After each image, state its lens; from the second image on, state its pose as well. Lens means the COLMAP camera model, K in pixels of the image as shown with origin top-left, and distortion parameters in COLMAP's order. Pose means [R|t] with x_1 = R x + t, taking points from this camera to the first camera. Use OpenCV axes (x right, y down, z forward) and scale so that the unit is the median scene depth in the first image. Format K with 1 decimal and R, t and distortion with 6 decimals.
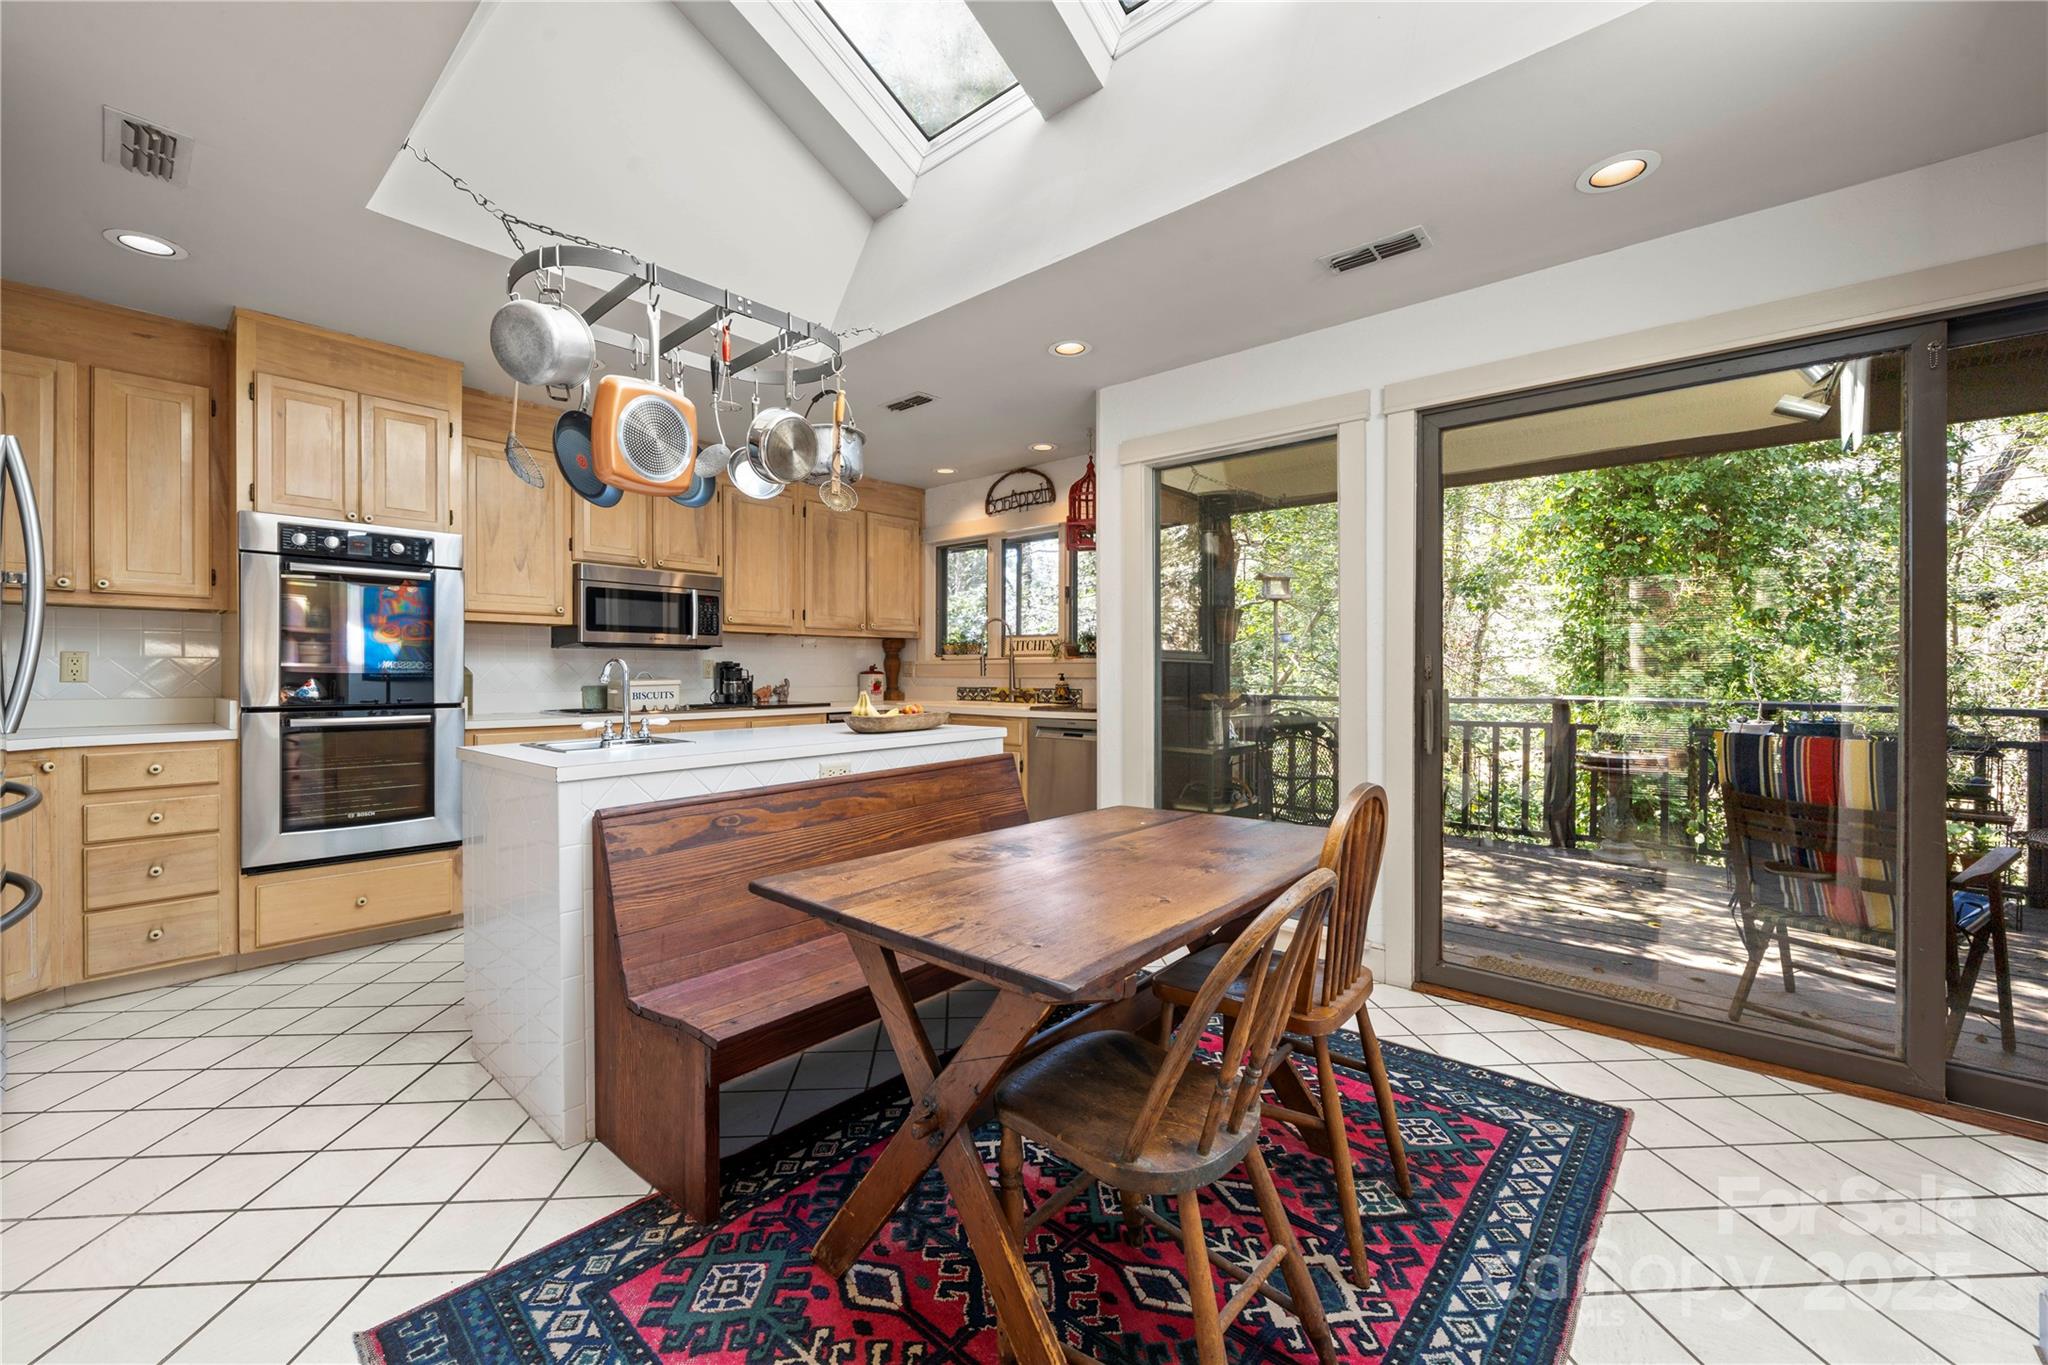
lens RADIAL K [[818.2, 0, 1024.0], [0, 818.2, 682.5], [0, 0, 1]] dist [-0.001370, -0.000038]
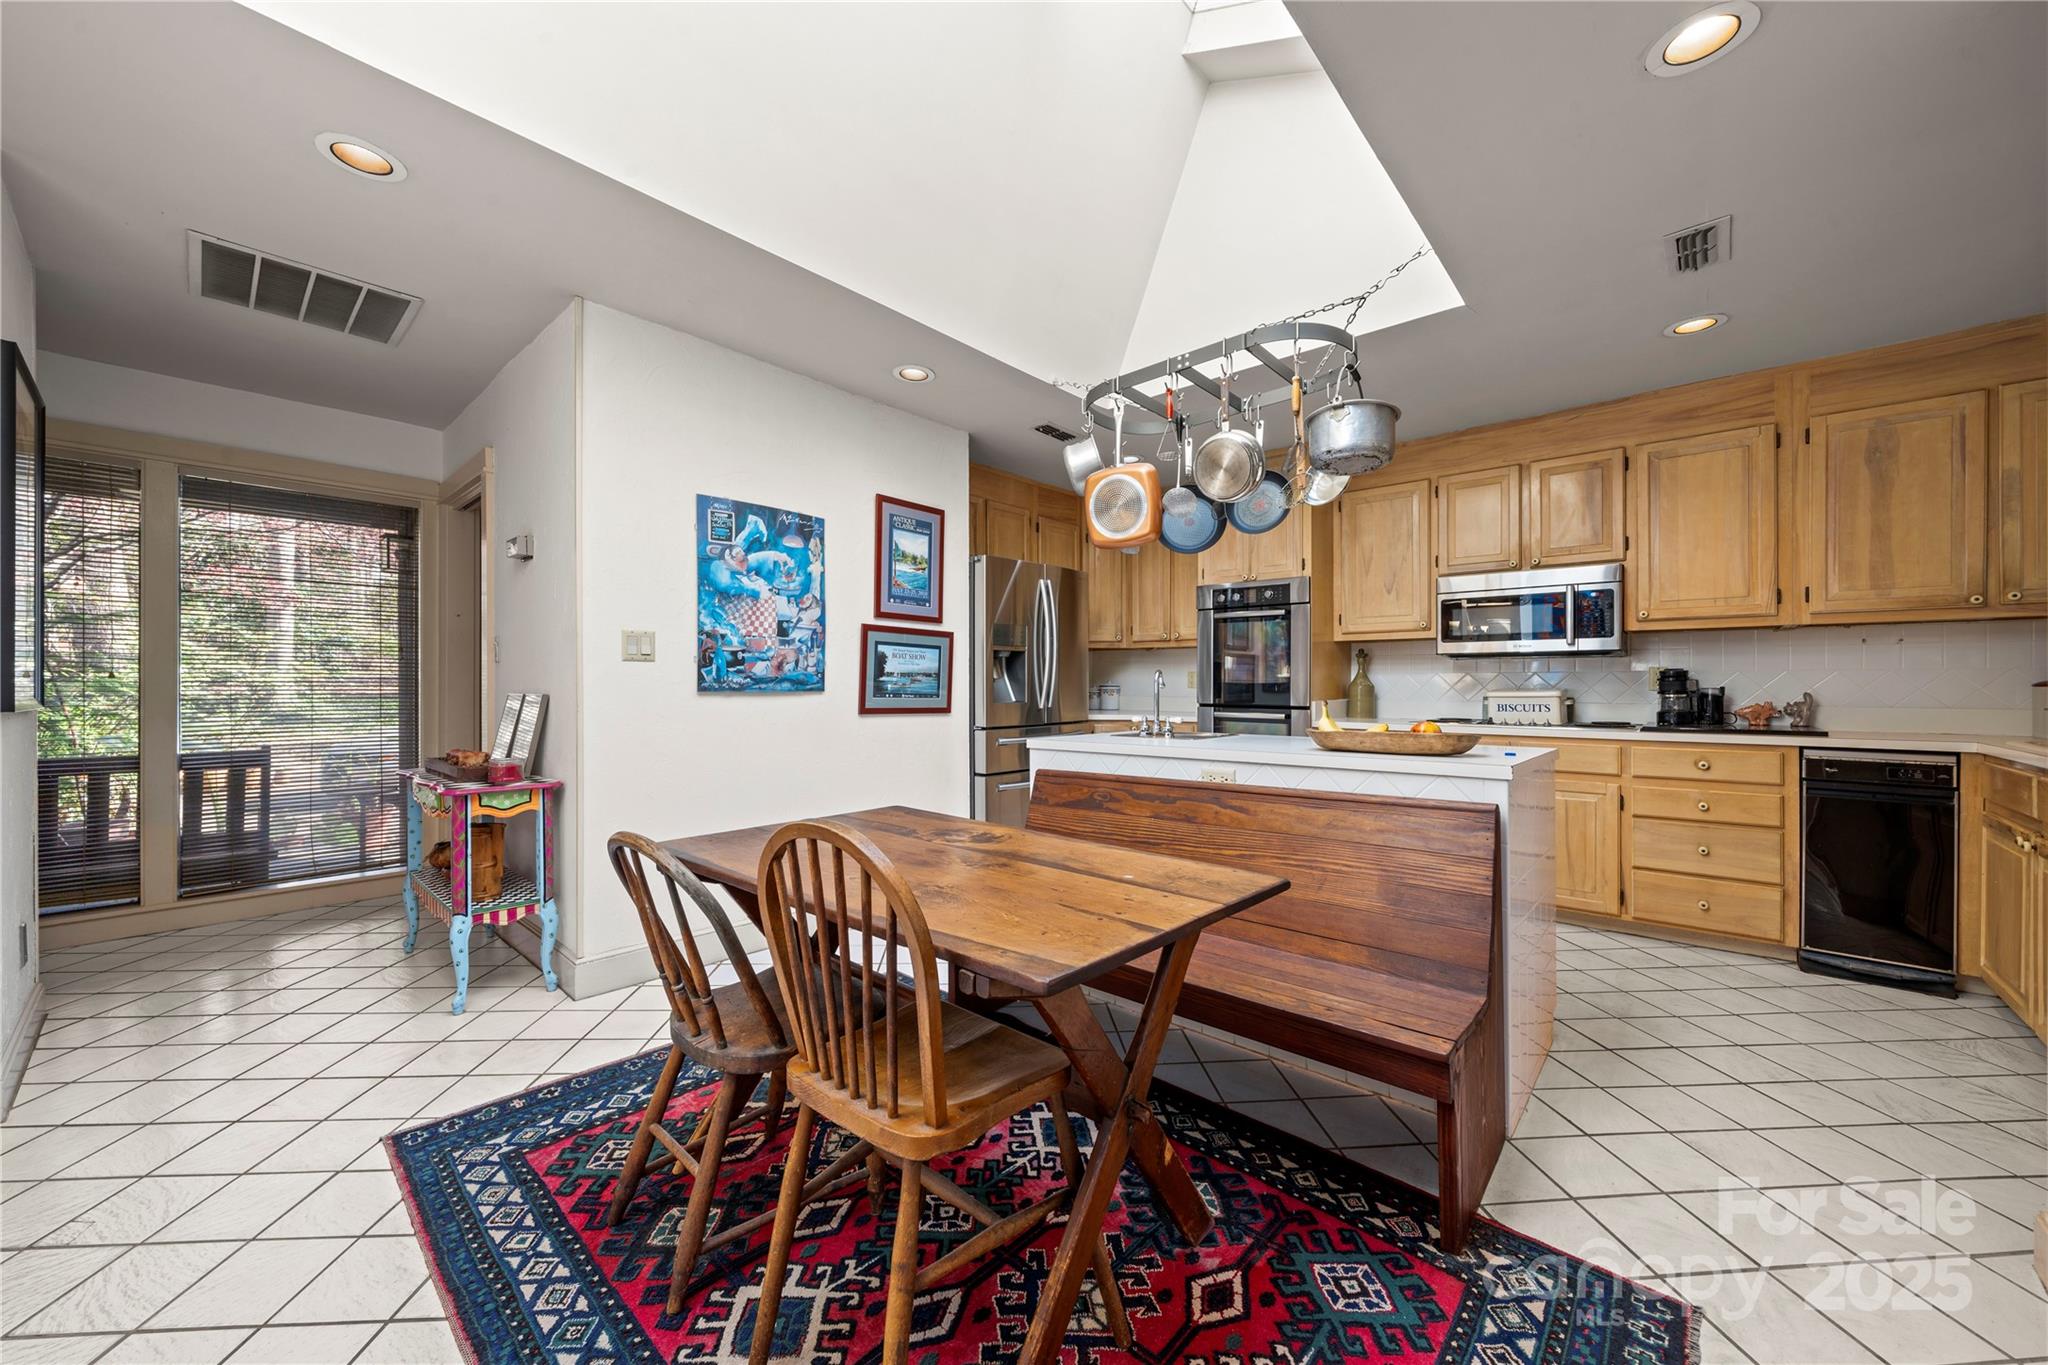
lens RADIAL K [[754.4, 0, 1025.9], [0, 754.4, 733.8], [0, 0, 1]] dist [0.001444, 0.000041]
pose [[-0.015984, 0.065719, -0.997710, 0.522836], [-0.012797, 0.997742, 0.065926, -0.005362], [0.999790, 0.013822, -0.015107, 0.580877]]
